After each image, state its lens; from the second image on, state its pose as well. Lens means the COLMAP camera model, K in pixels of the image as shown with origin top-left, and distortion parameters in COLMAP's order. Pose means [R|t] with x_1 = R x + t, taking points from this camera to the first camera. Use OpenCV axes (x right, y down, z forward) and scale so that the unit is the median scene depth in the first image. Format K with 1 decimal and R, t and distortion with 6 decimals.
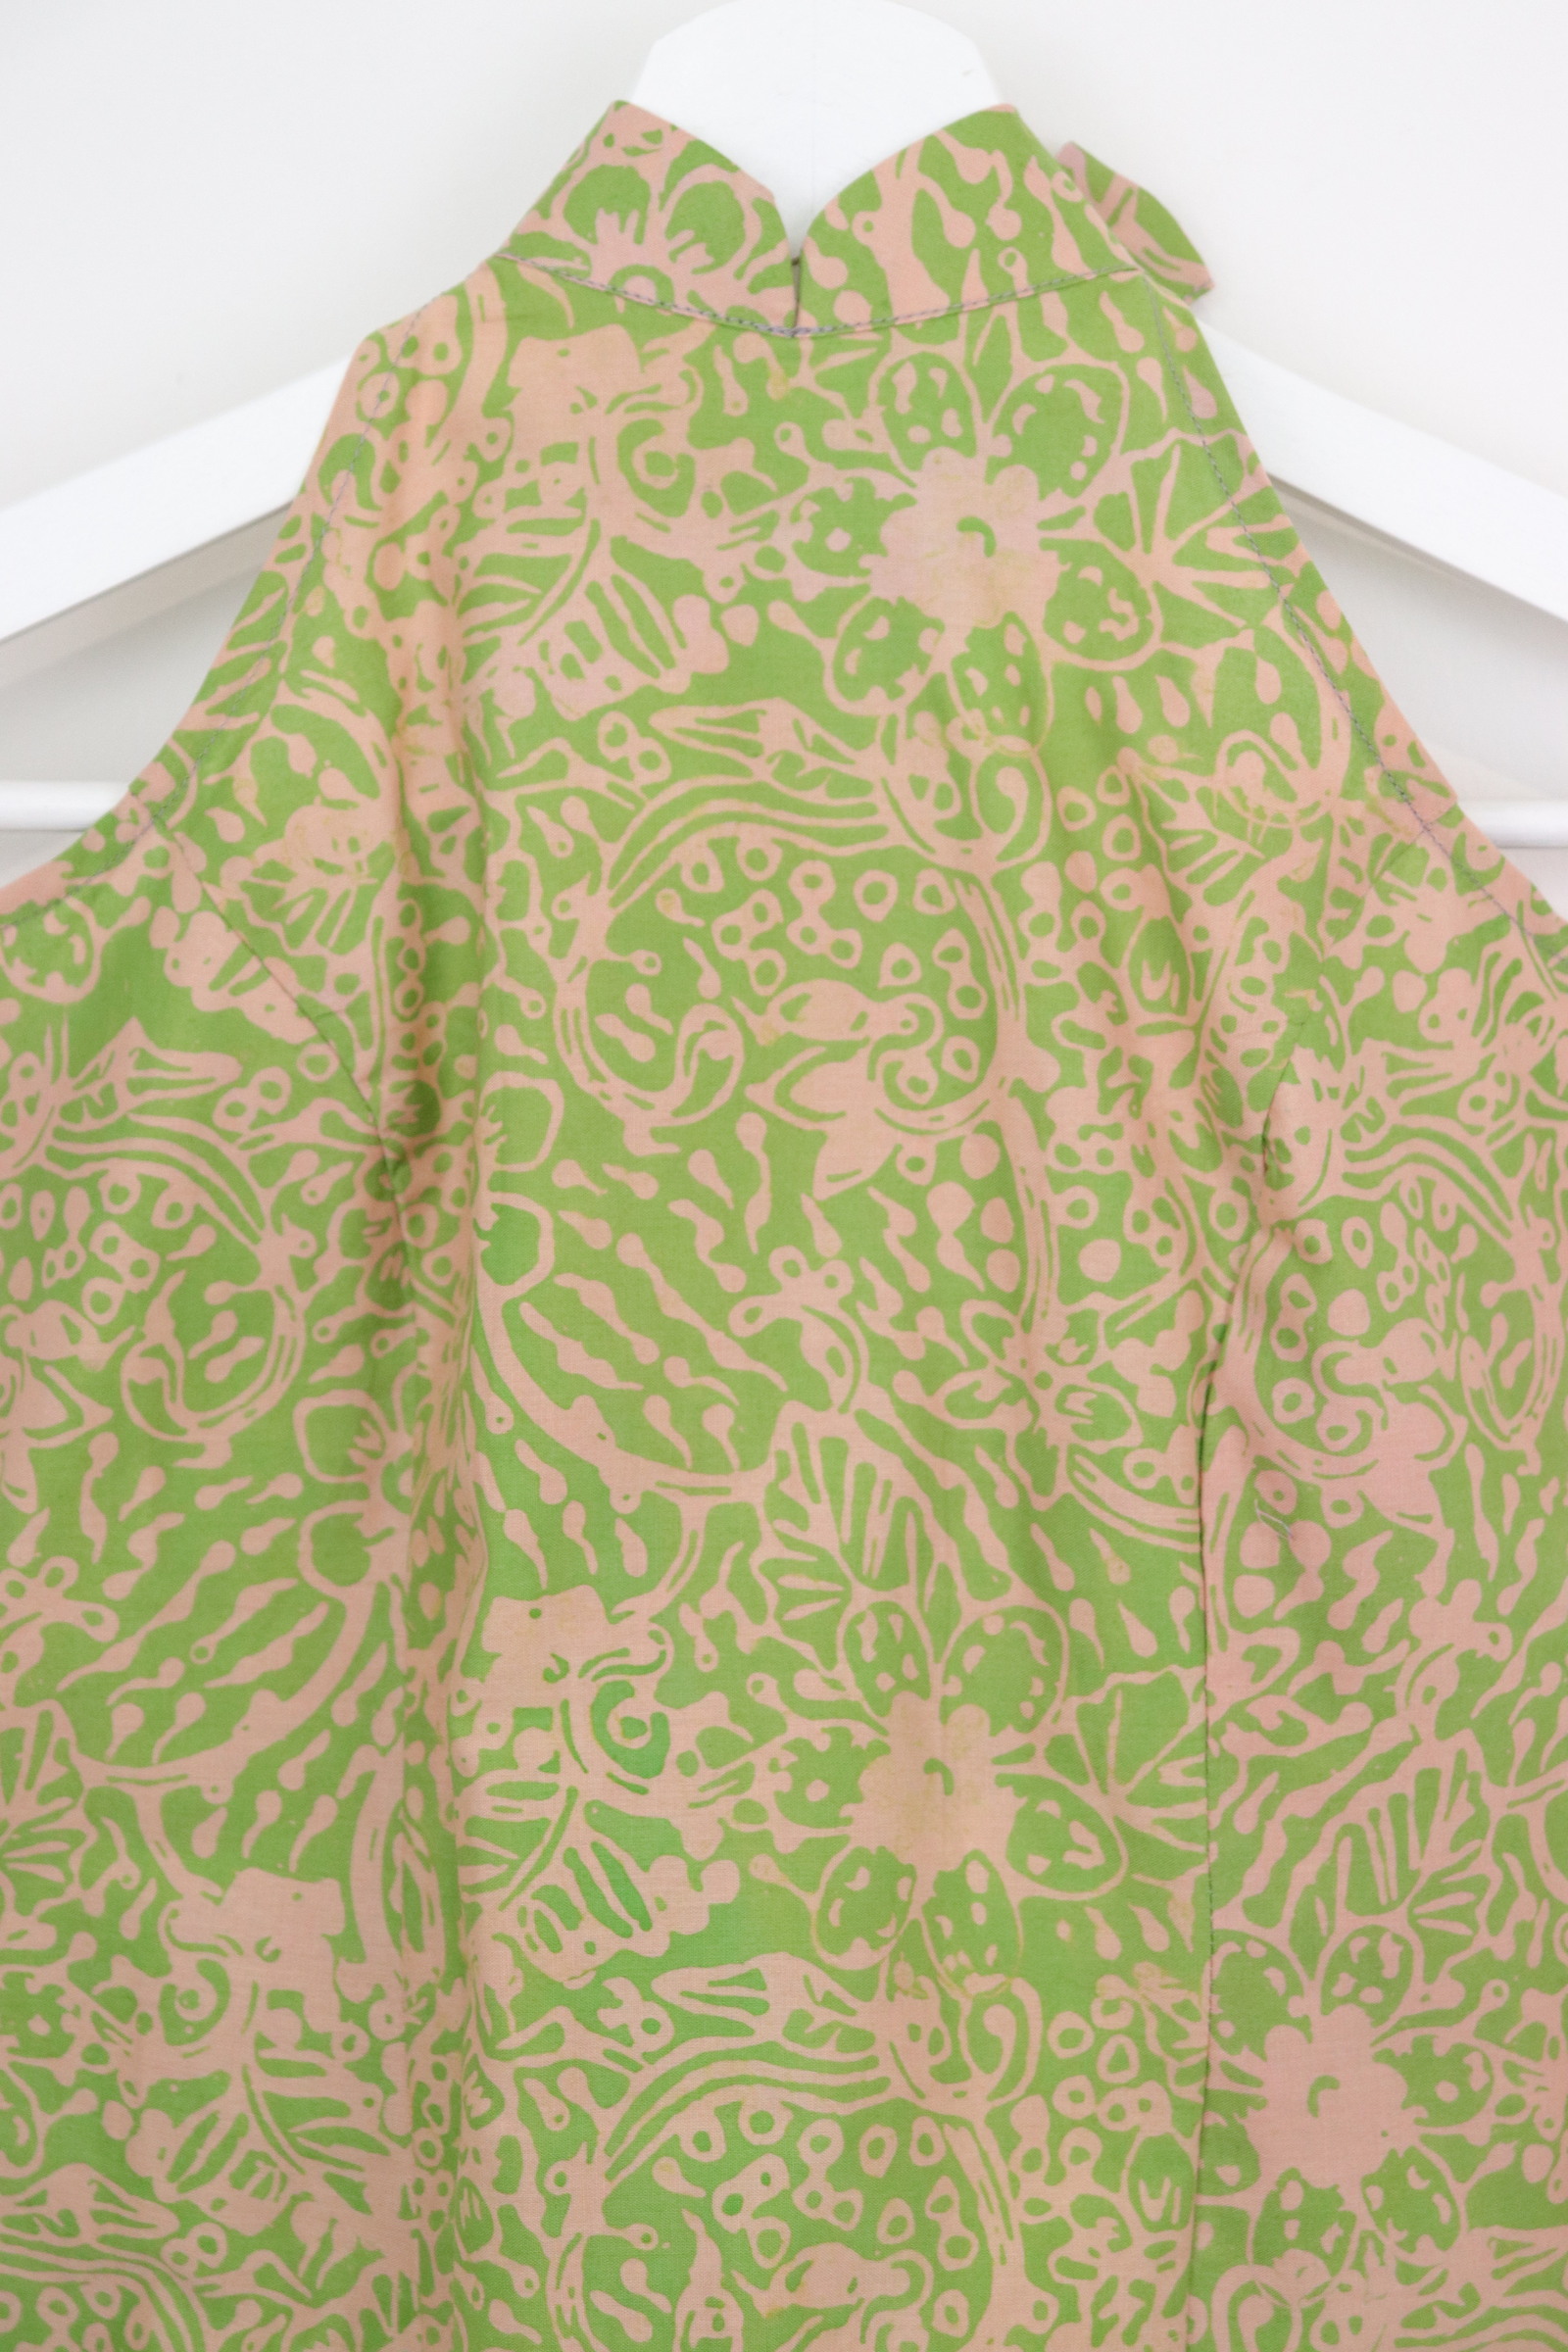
lens RADIAL K [[4210.3, 0, 784.0], [0, 4210.3, 1176.0], [0, 0, 1]] dist [0.117615, 0.463397]
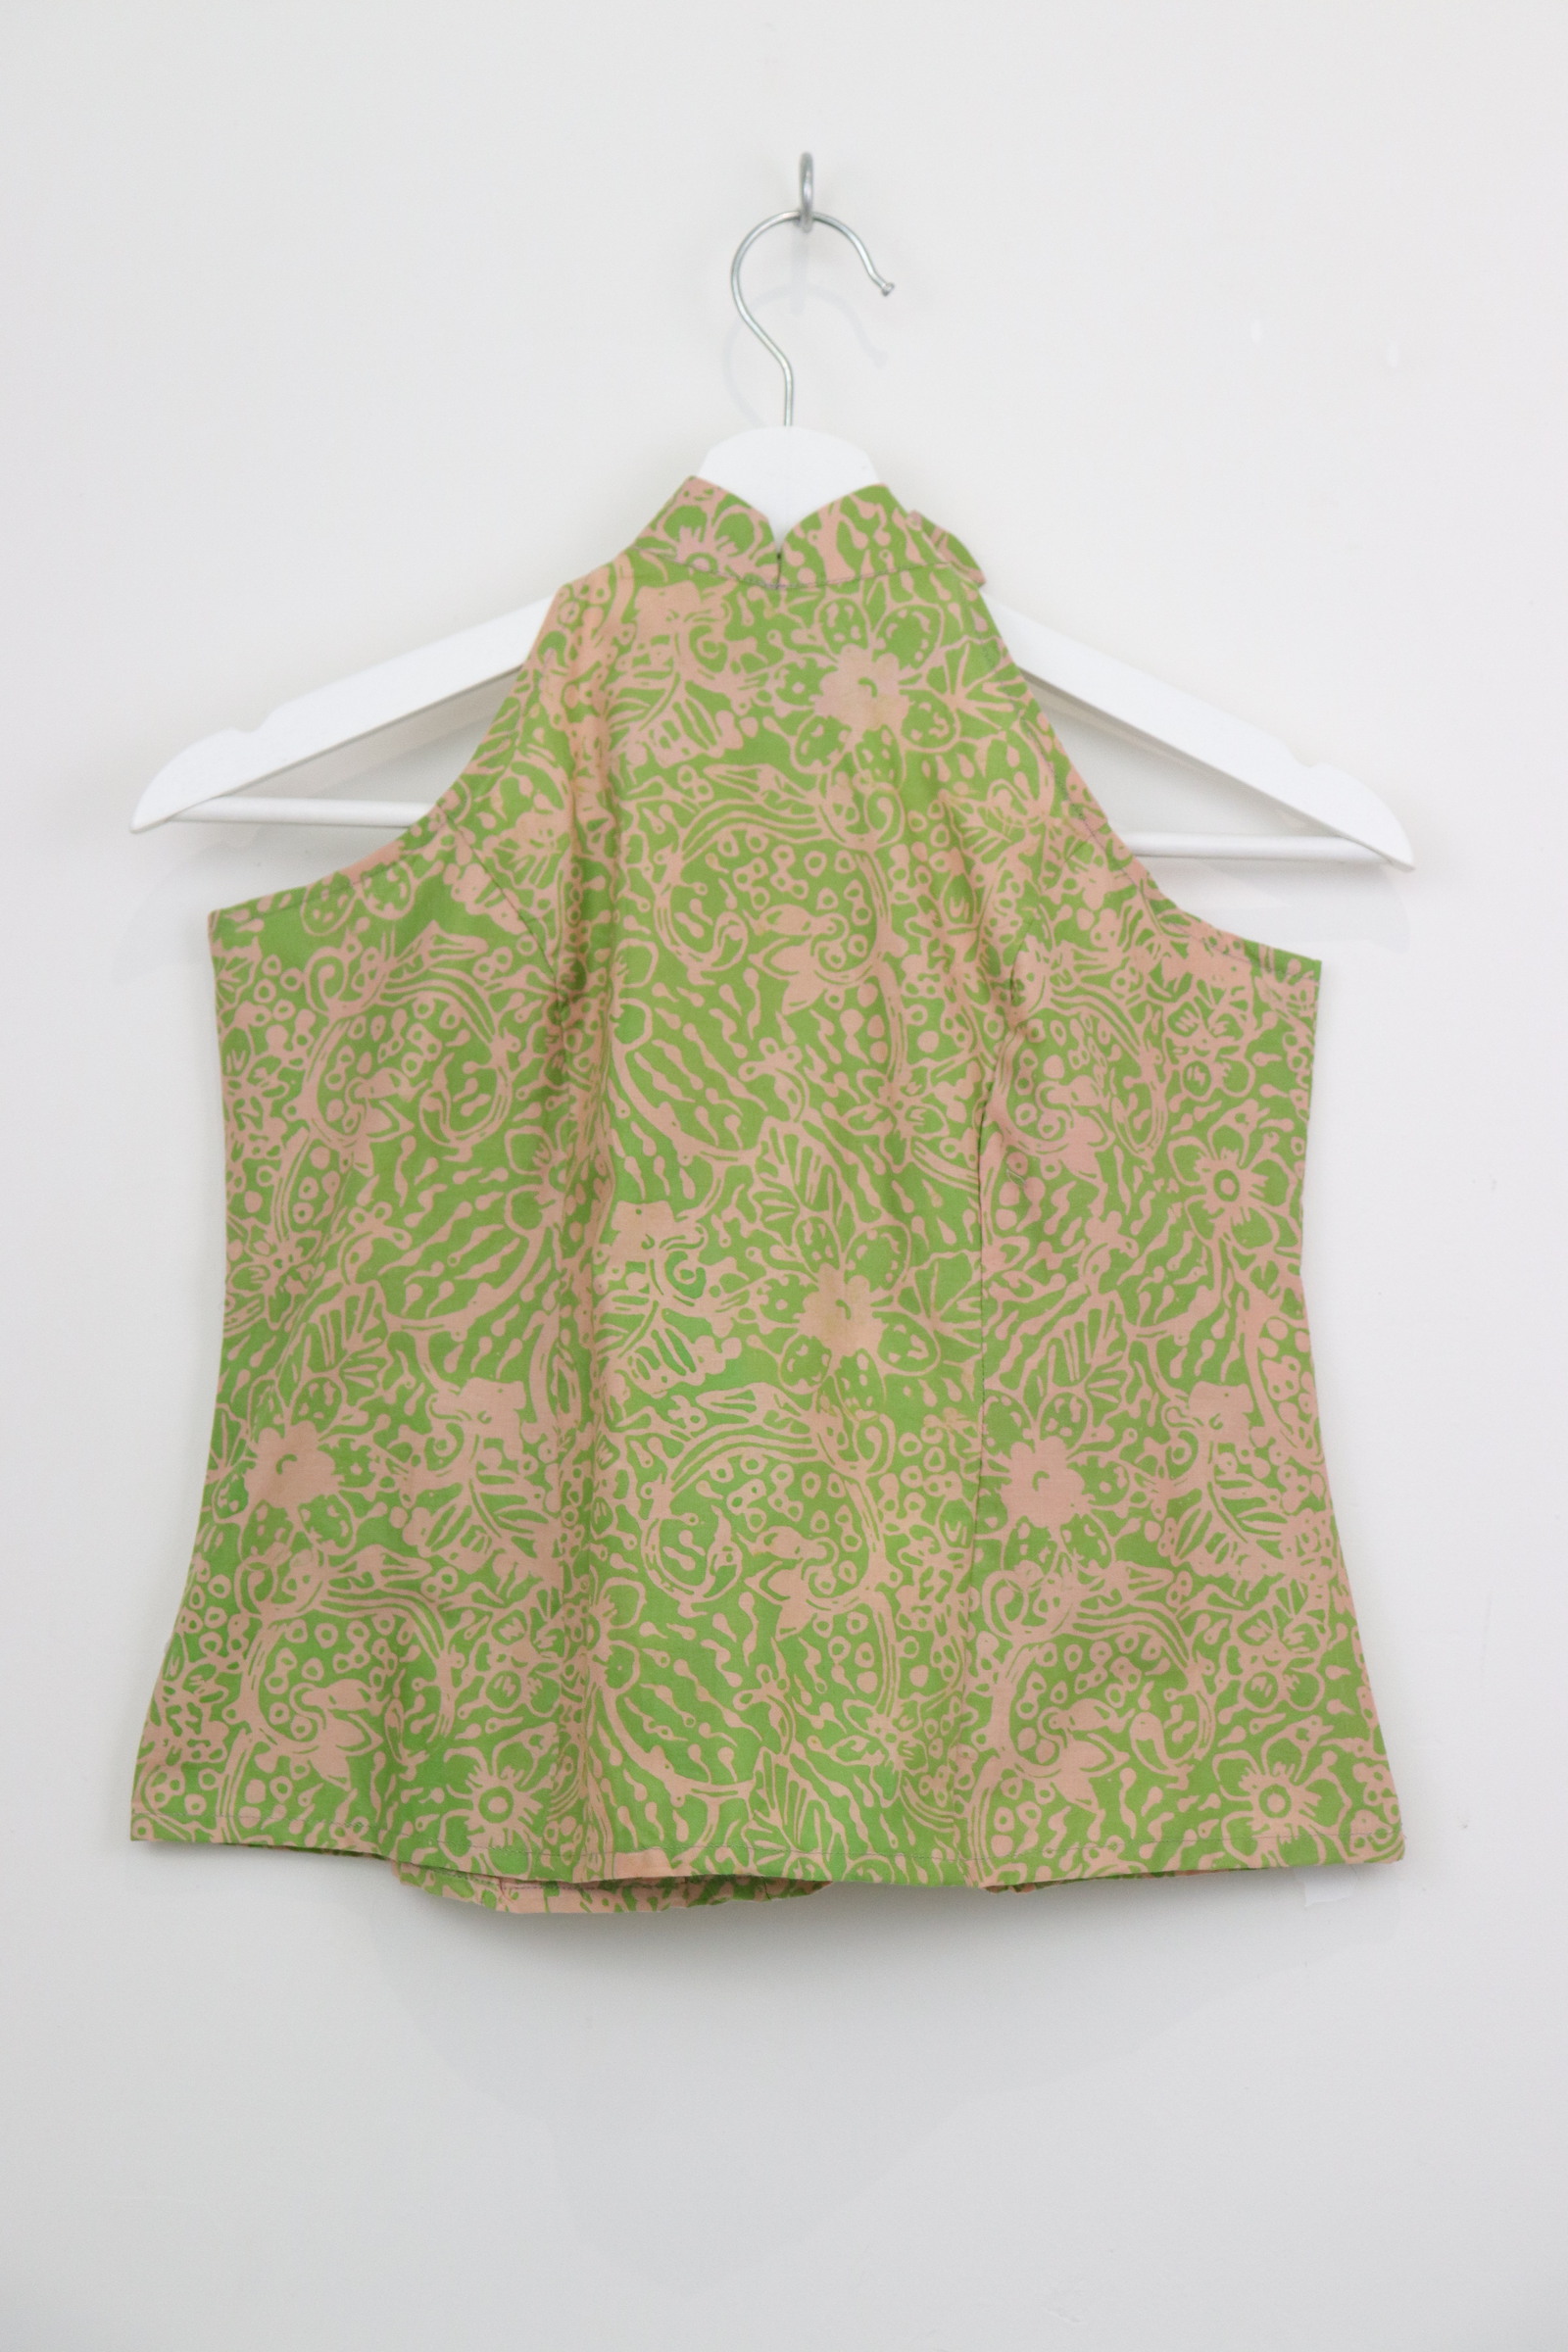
lens RADIAL K [[4009.5, 0, 783.3], [0, 4009.5, 1107.5], [0, 0, 1]] dist [0.141823, 0.114013]
pose [[0.998875, 0.019327, 0.043308, -0.072128], [-0.011125, 0.983202, -0.182183, 0.387292], [-0.046102, 0.181496, 0.982310, -0.819490]]
